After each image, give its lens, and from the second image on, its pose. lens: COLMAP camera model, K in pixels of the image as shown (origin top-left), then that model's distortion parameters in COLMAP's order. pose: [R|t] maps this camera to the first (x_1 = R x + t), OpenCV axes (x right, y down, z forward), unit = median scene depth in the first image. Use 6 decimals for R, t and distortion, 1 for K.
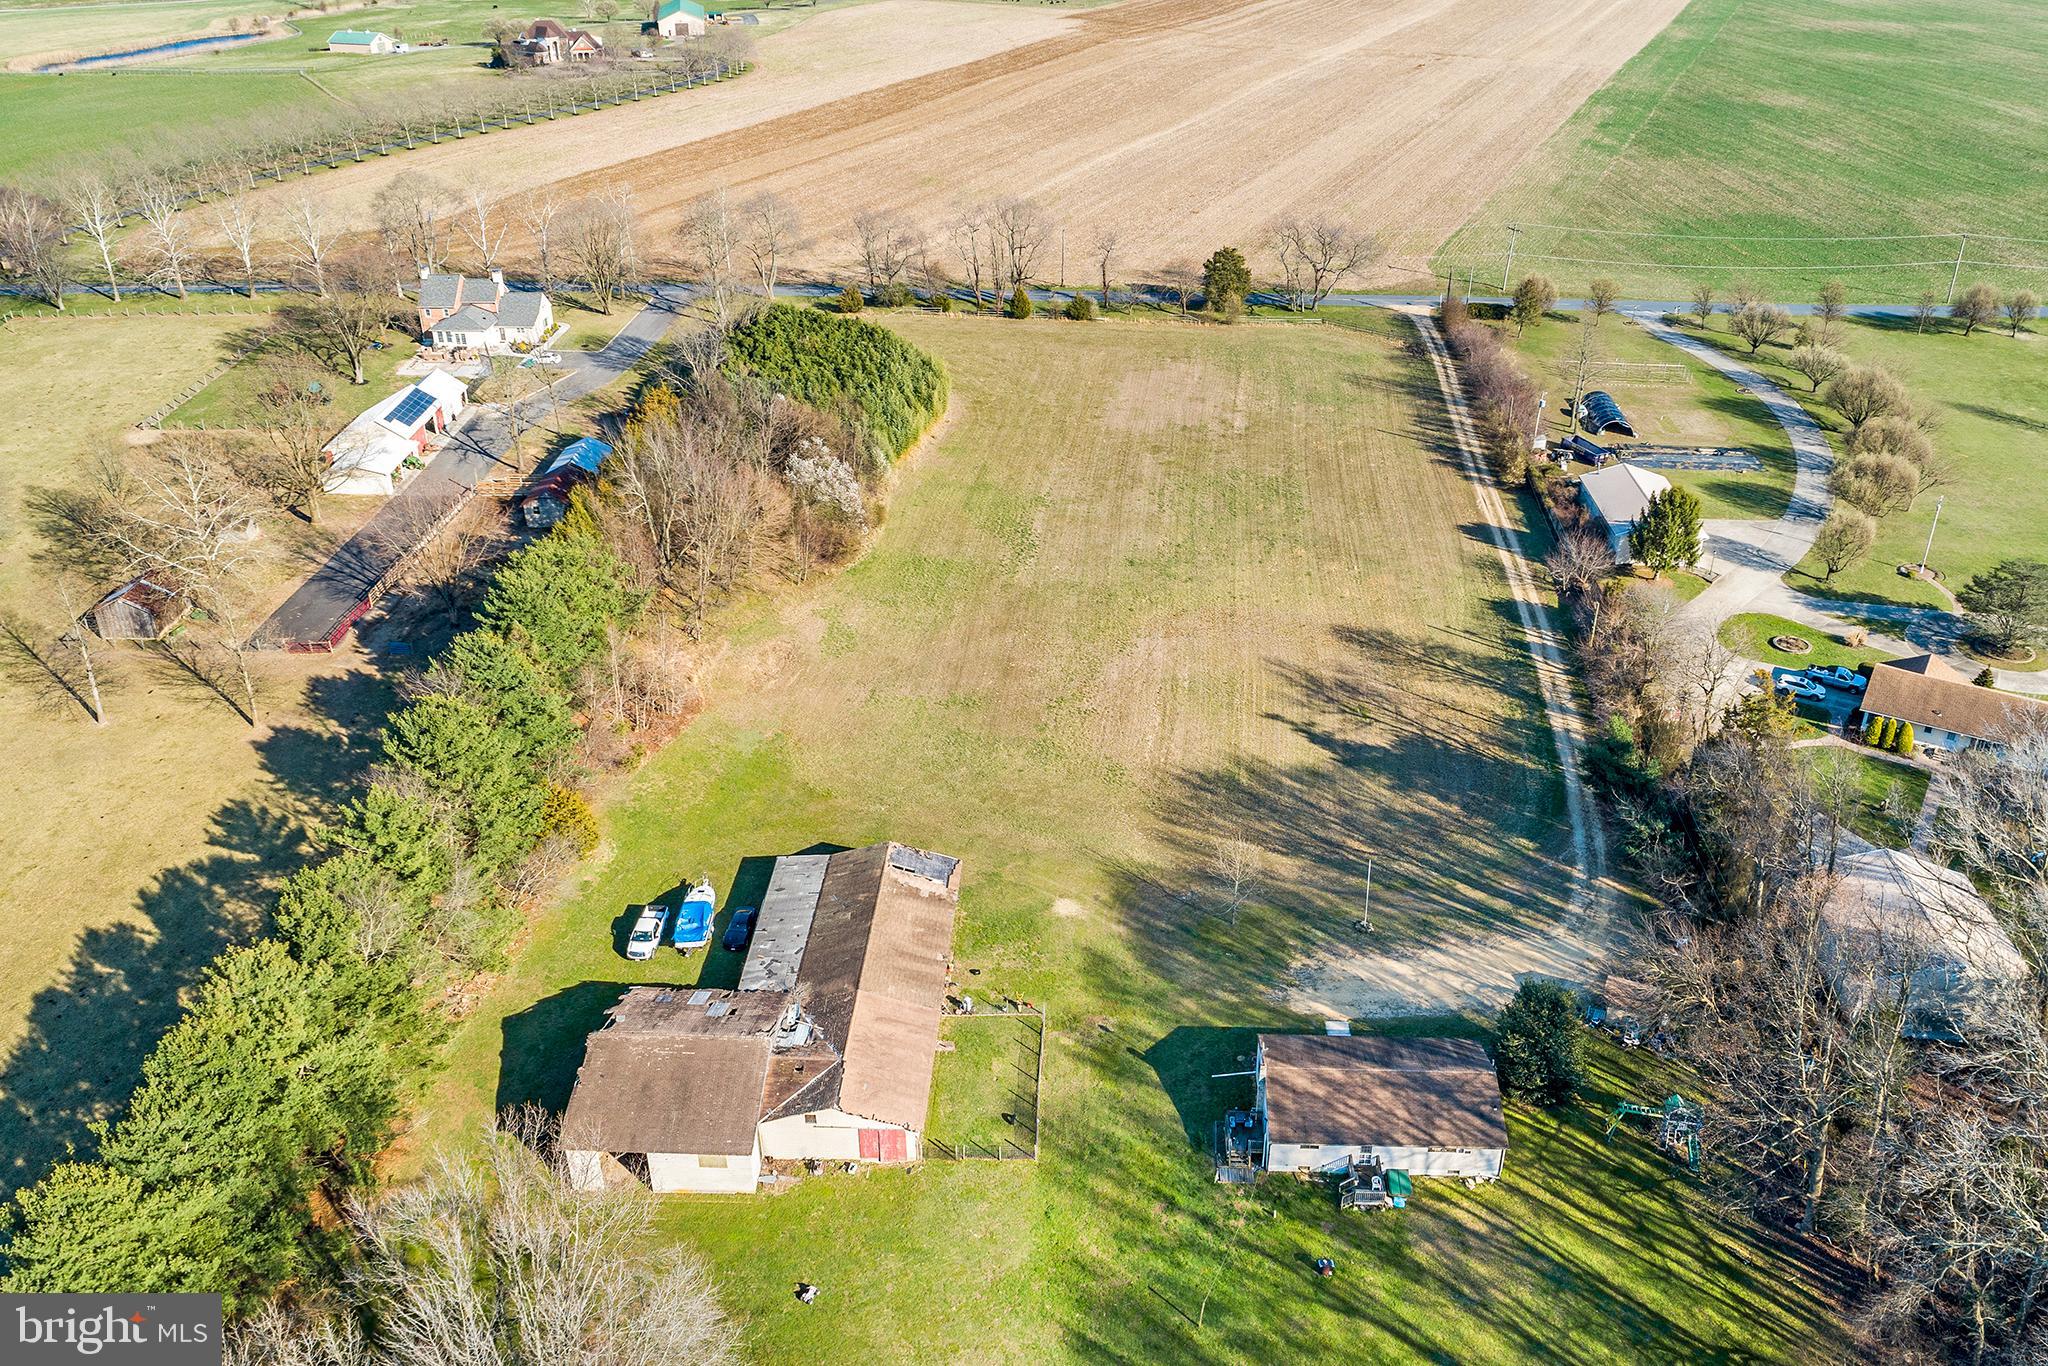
lens RADIAL K [[1634.3, 0, 1006.9], [0, 1634.3, 651.5], [0, 0, 1]] dist [-0.013288, 0.006383]
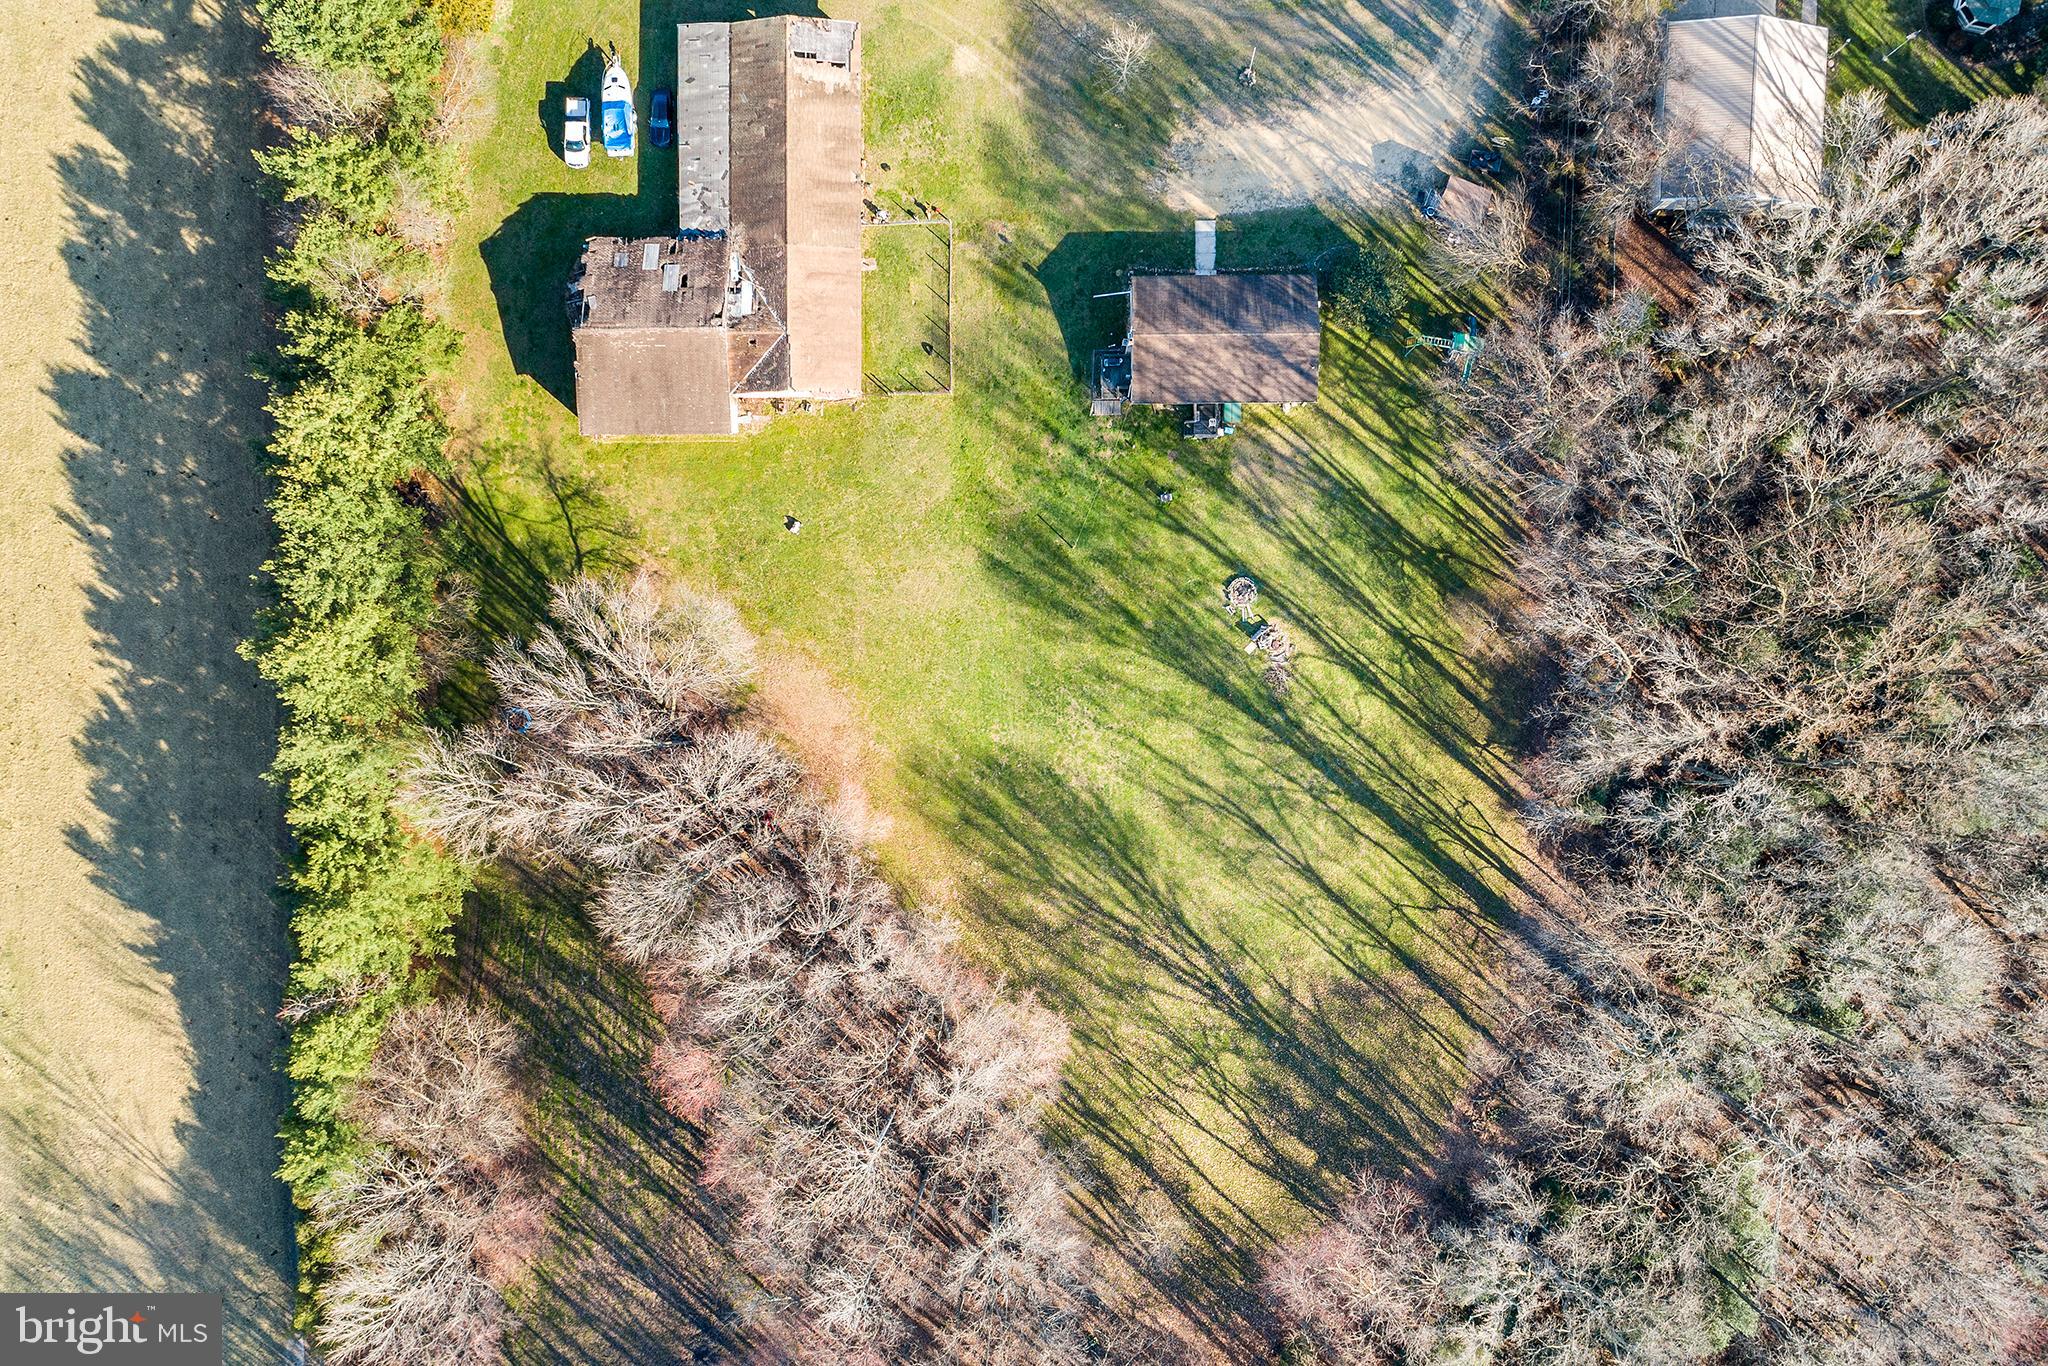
lens RADIAL K [[1634.3, 0, 1006.9], [0, 1634.3, 651.5], [0, 0, 1]] dist [-0.013288, 0.006383]
pose [[0.997898, -0.062664, -0.016528, 0.069526], [0.044668, 0.480261, 0.875988, -0.709889], [-0.046955, -0.874884, 0.482050, 0.208139]]
